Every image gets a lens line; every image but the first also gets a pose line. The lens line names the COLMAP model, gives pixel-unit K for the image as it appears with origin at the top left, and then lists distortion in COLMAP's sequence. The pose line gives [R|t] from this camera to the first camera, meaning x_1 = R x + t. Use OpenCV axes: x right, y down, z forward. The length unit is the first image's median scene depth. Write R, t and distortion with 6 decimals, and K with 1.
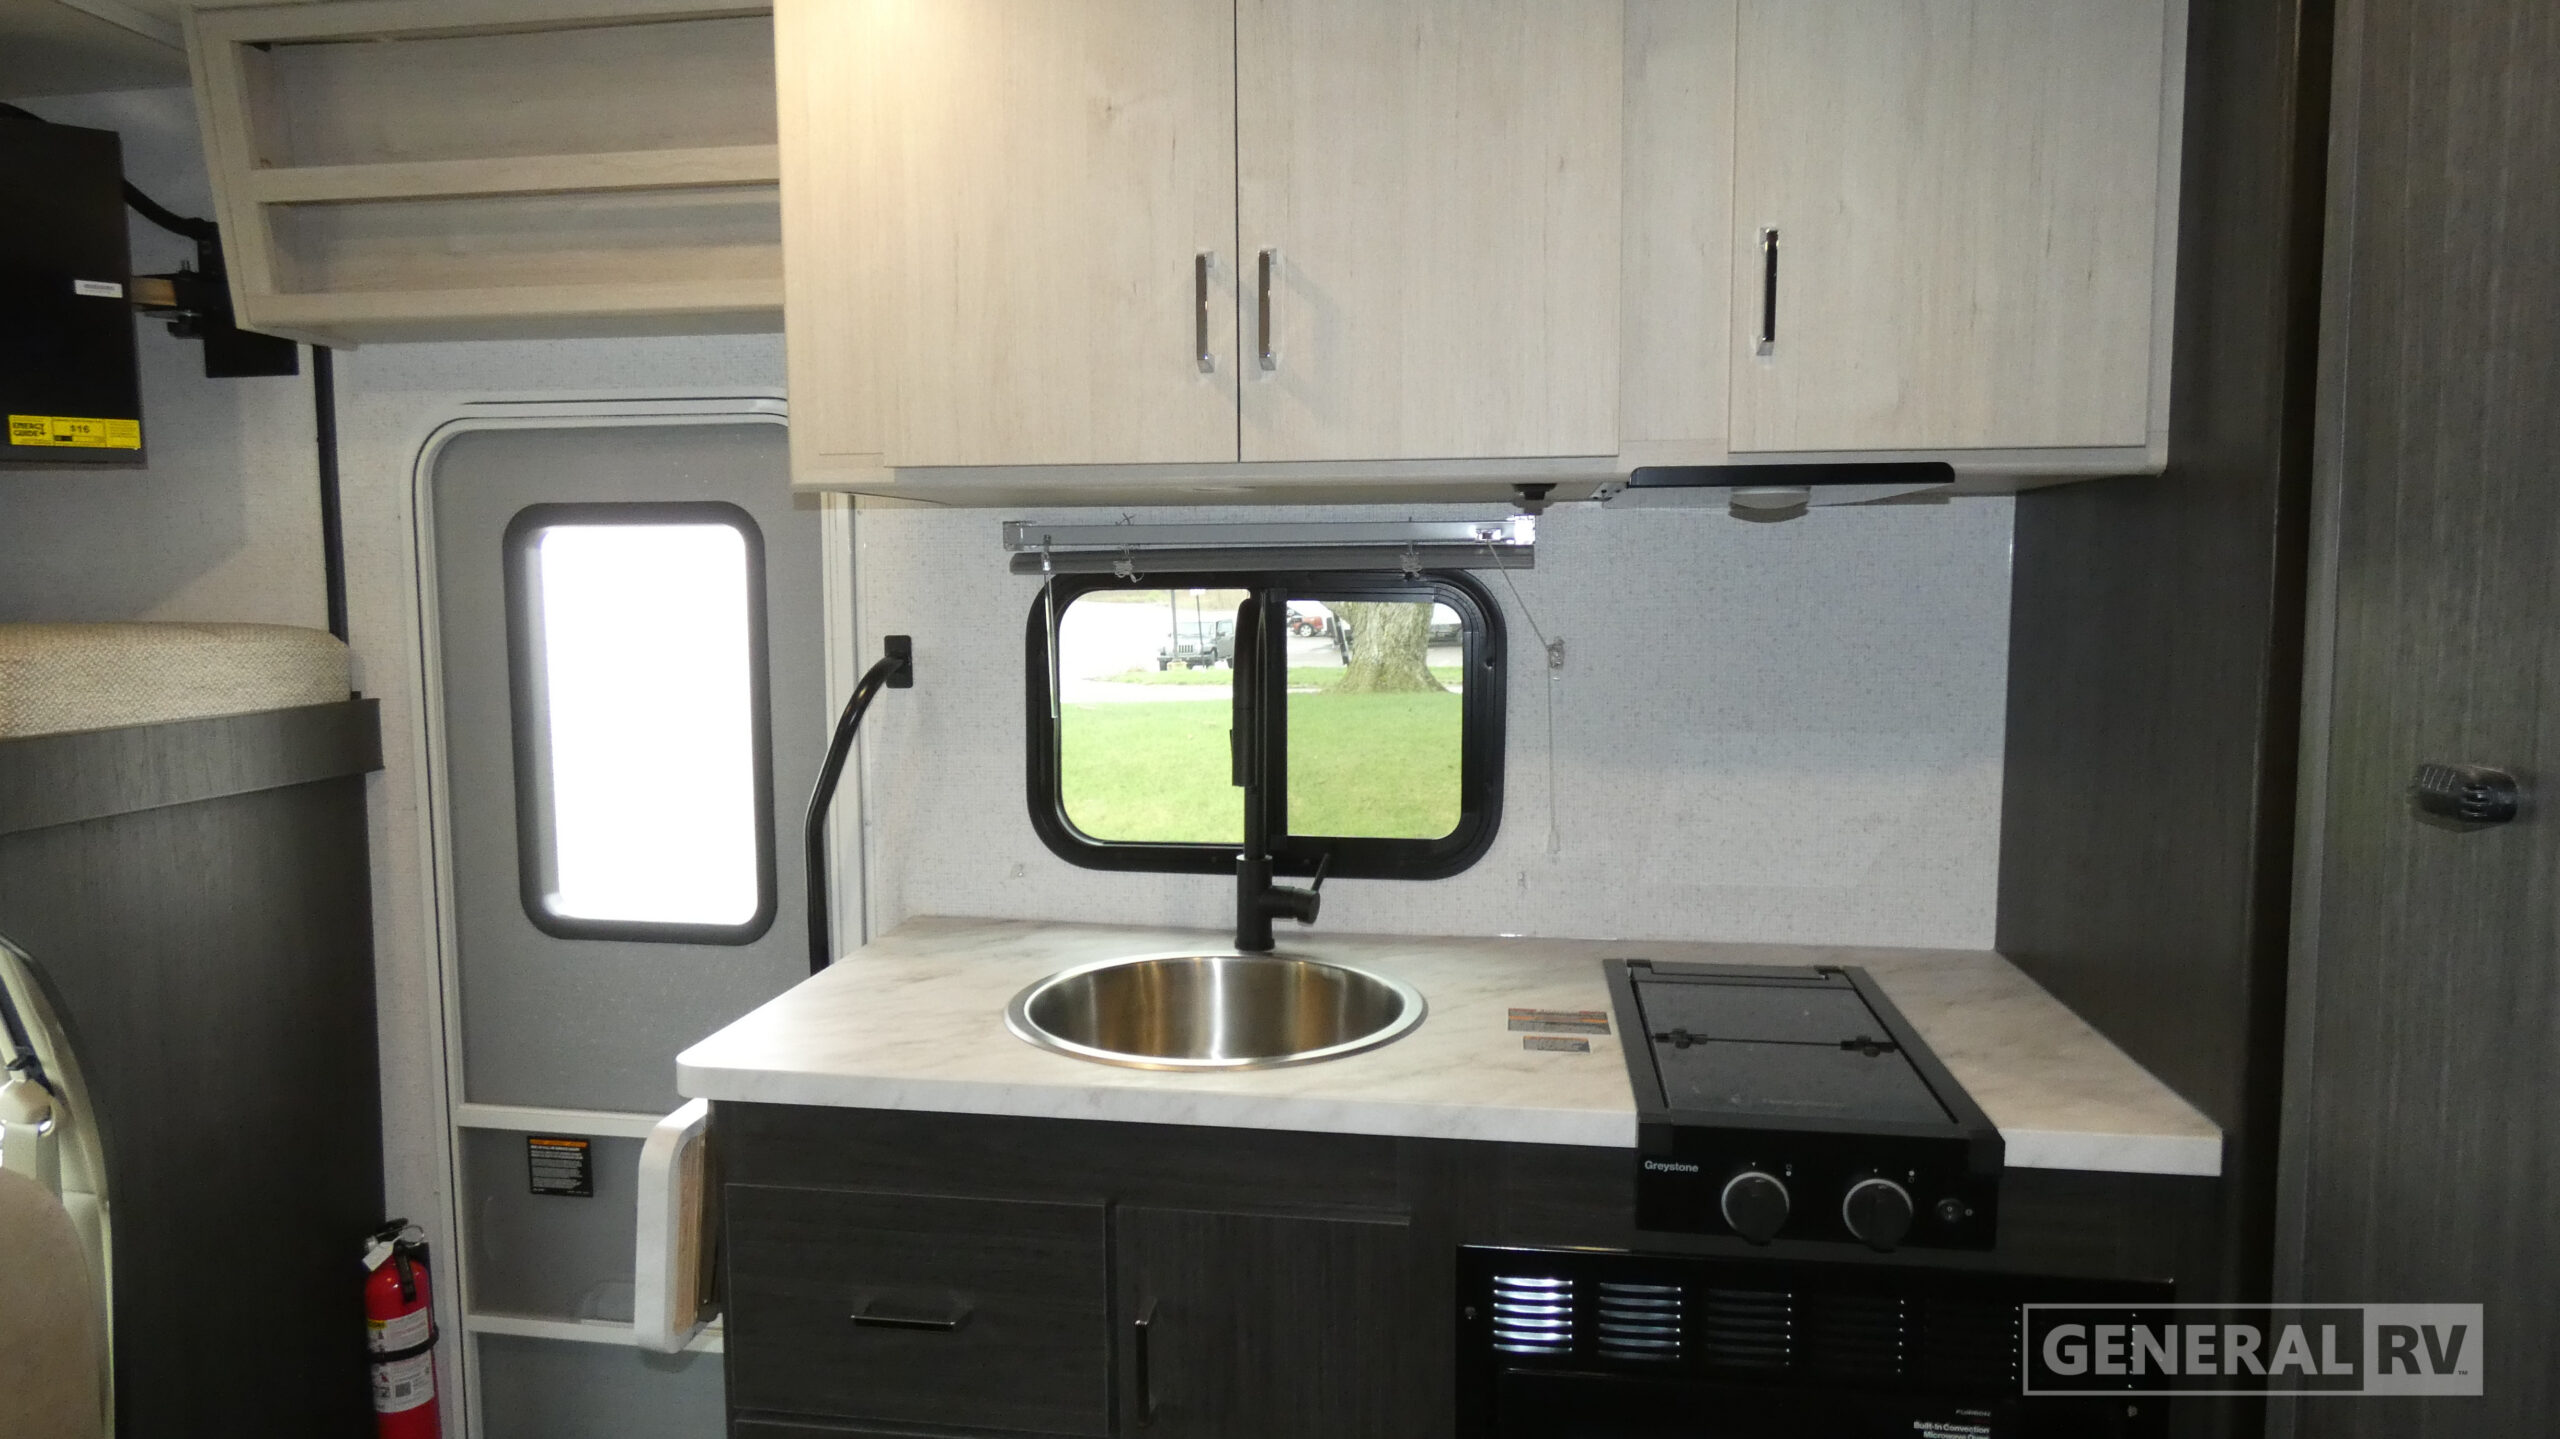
lens RADIAL K [[1529.2, 0, 1277.9], [0, 1529.2, 717.9], [0, 0, 1]] dist [-0.002986, -0.002600]
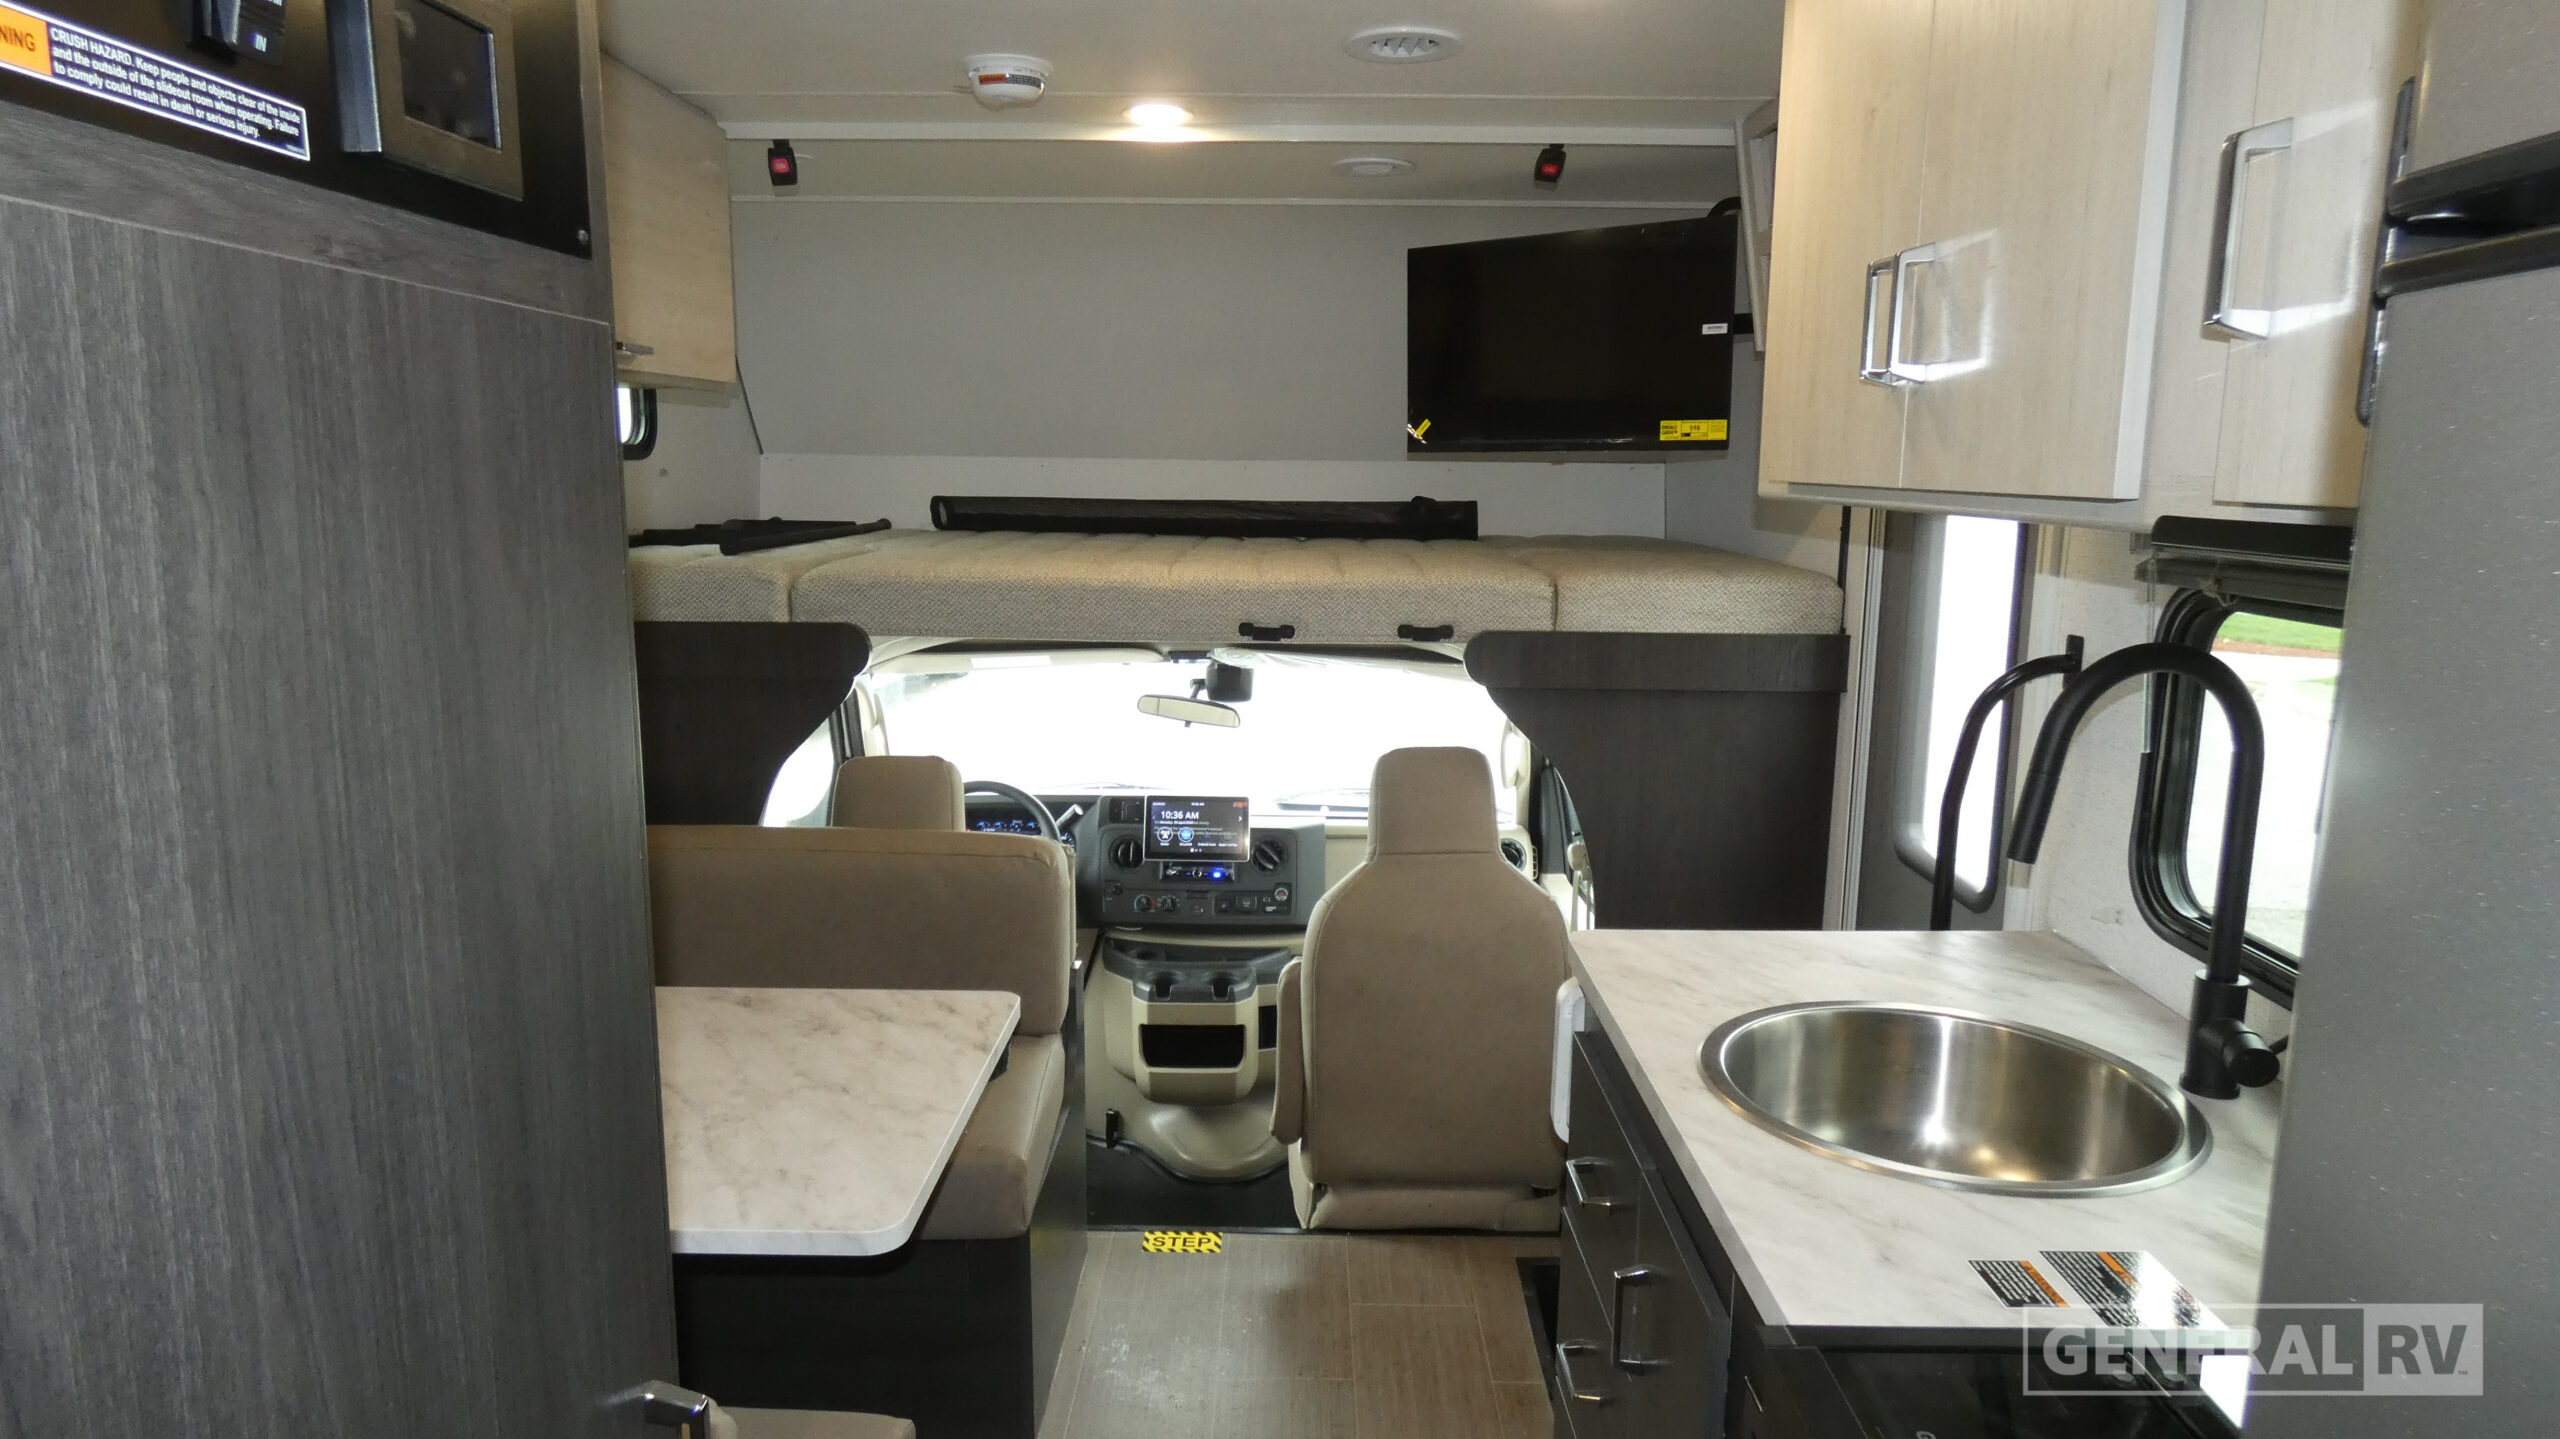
lens RADIAL K [[1529.2, 0, 1275.2], [0, 1529.2, 734.1], [0, 0, 1]] dist [-0.002986, -0.002600]
pose [[0.134486, 0.183370, -0.973801, 0.770625], [-0.098191, 0.980358, 0.171044, -0.134889], [0.986039, 0.072615, 0.149849, 0.483308]]
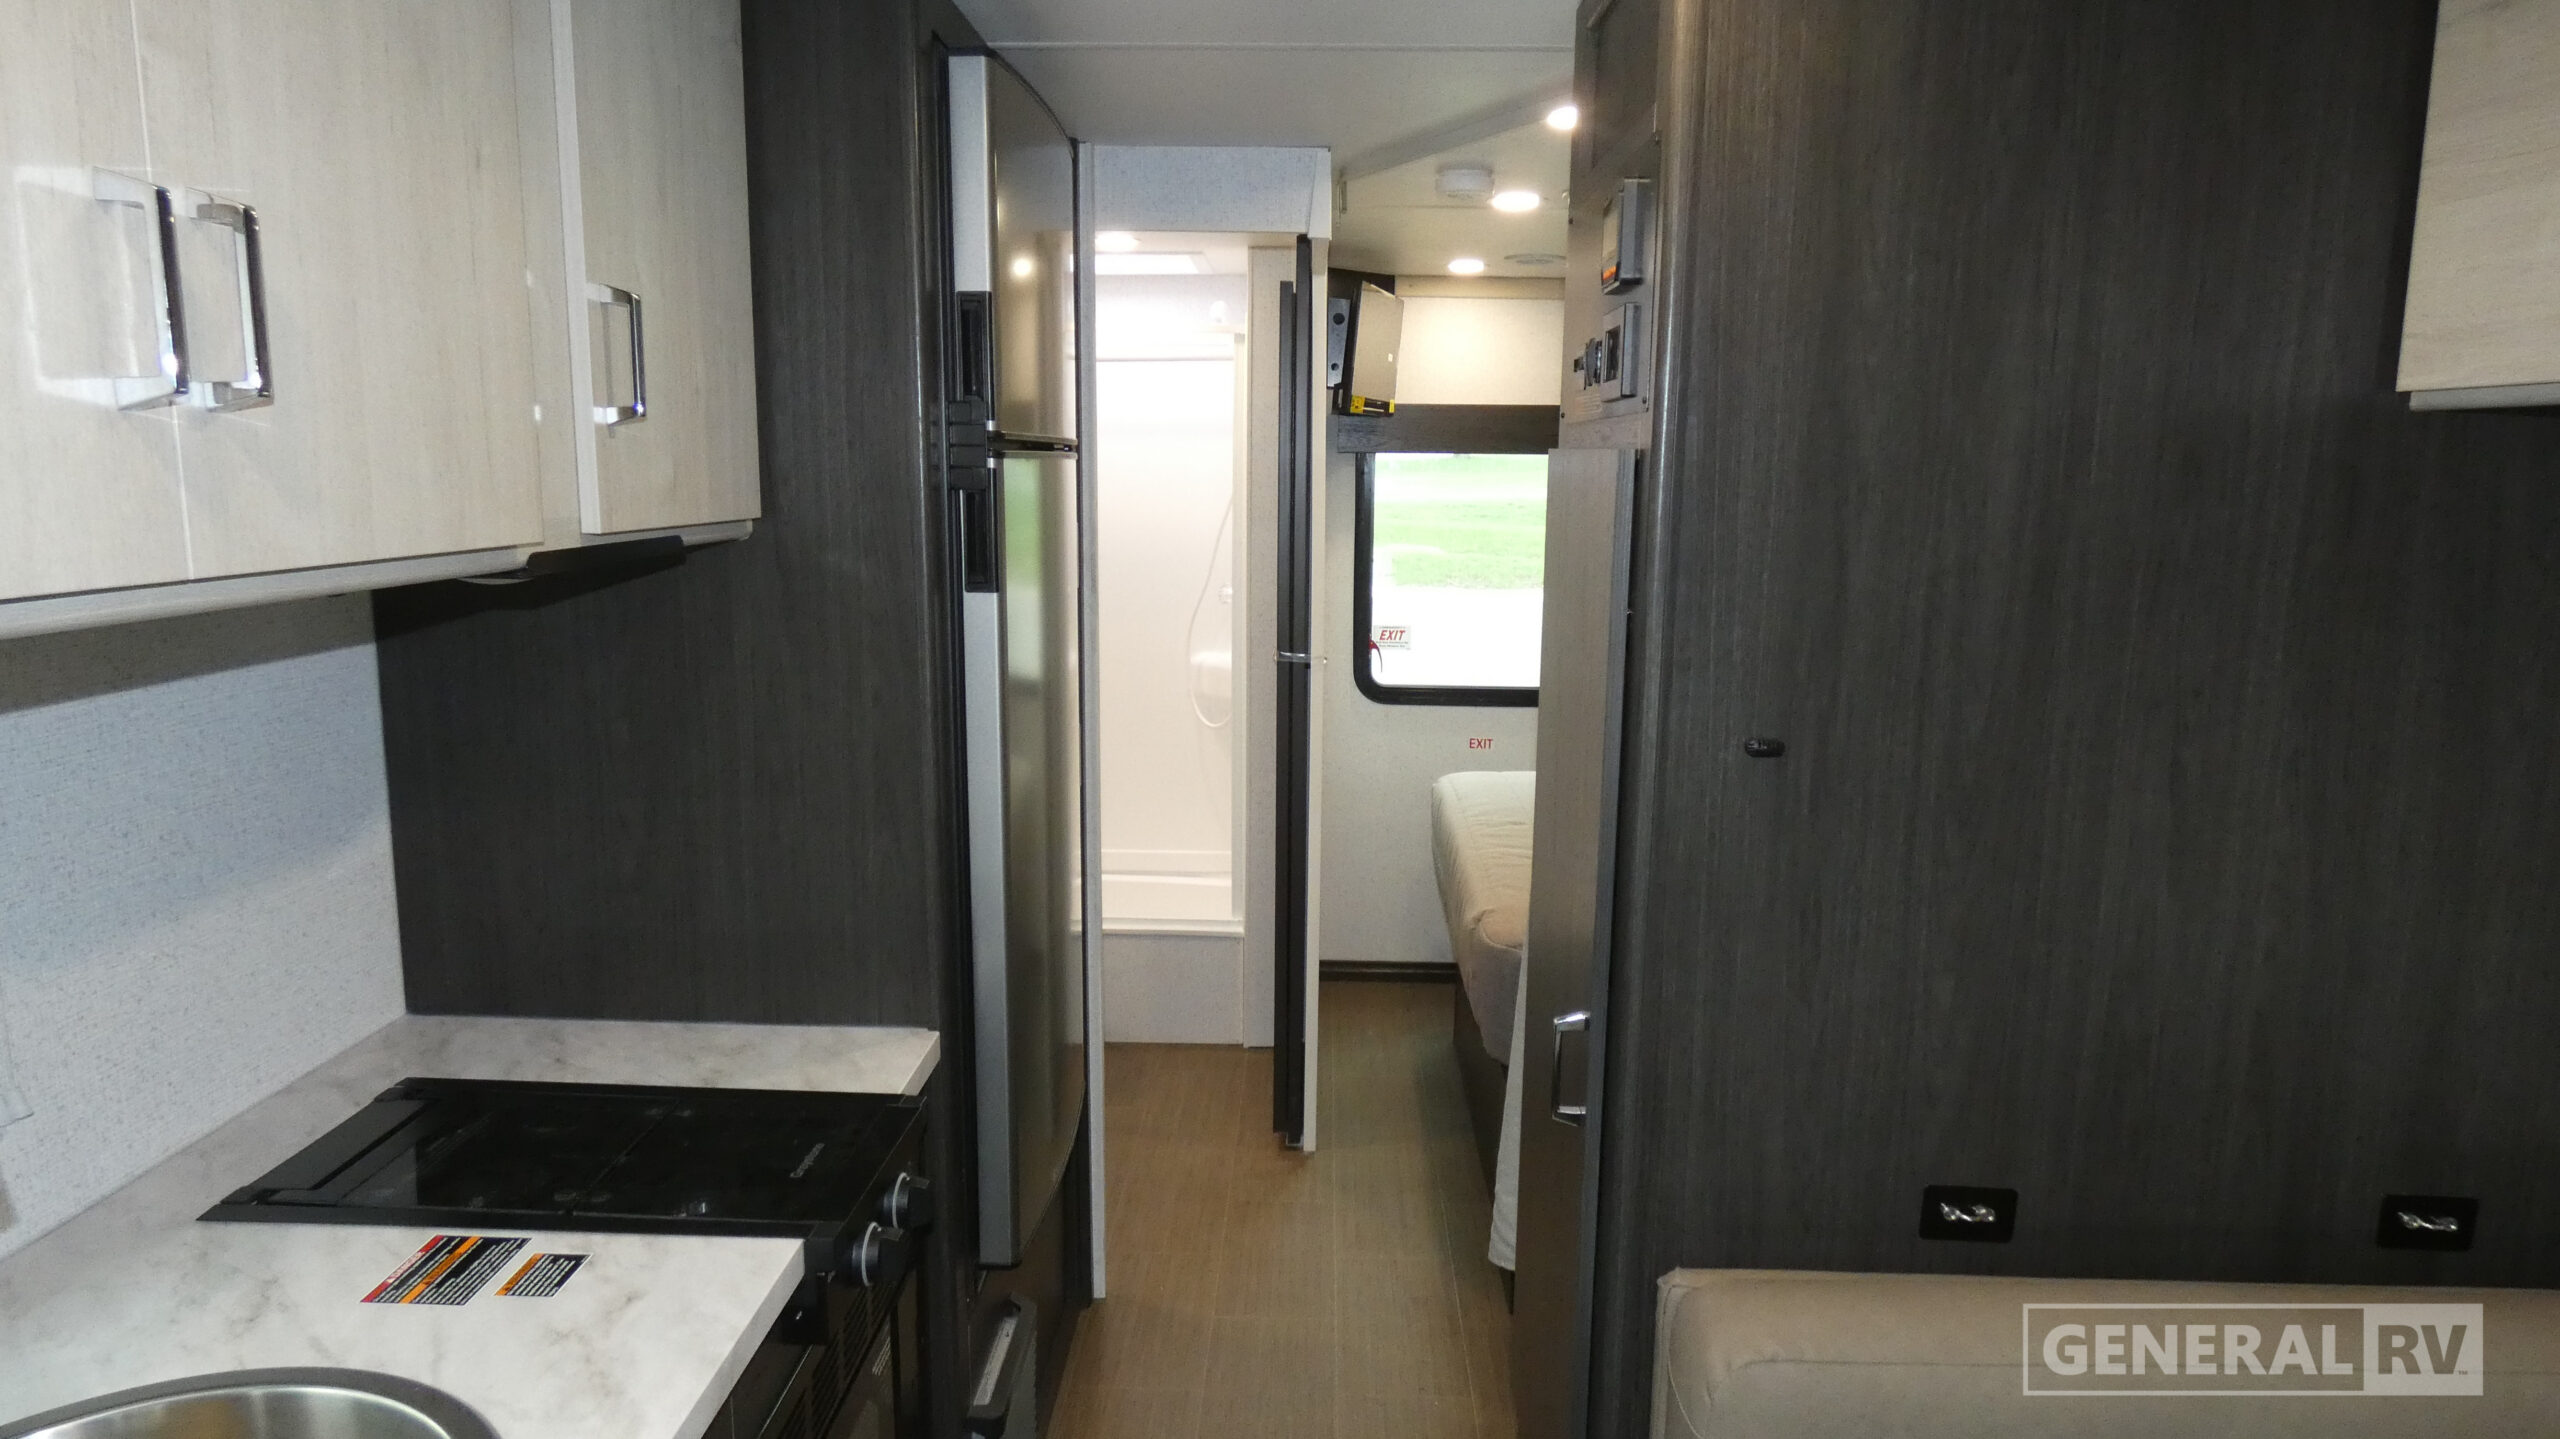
lens RADIAL K [[1529.2, 0, 1279.4], [0, 1529.2, 712.3], [0, 0, 1]] dist [-0.002986, -0.002600]
pose [[-0.121550, -0.158232, 0.979892, -0.568208], [0.082068, 0.982229, 0.168790, -0.169273], [-0.989187, 0.100934, -0.106404, 0.638341]]
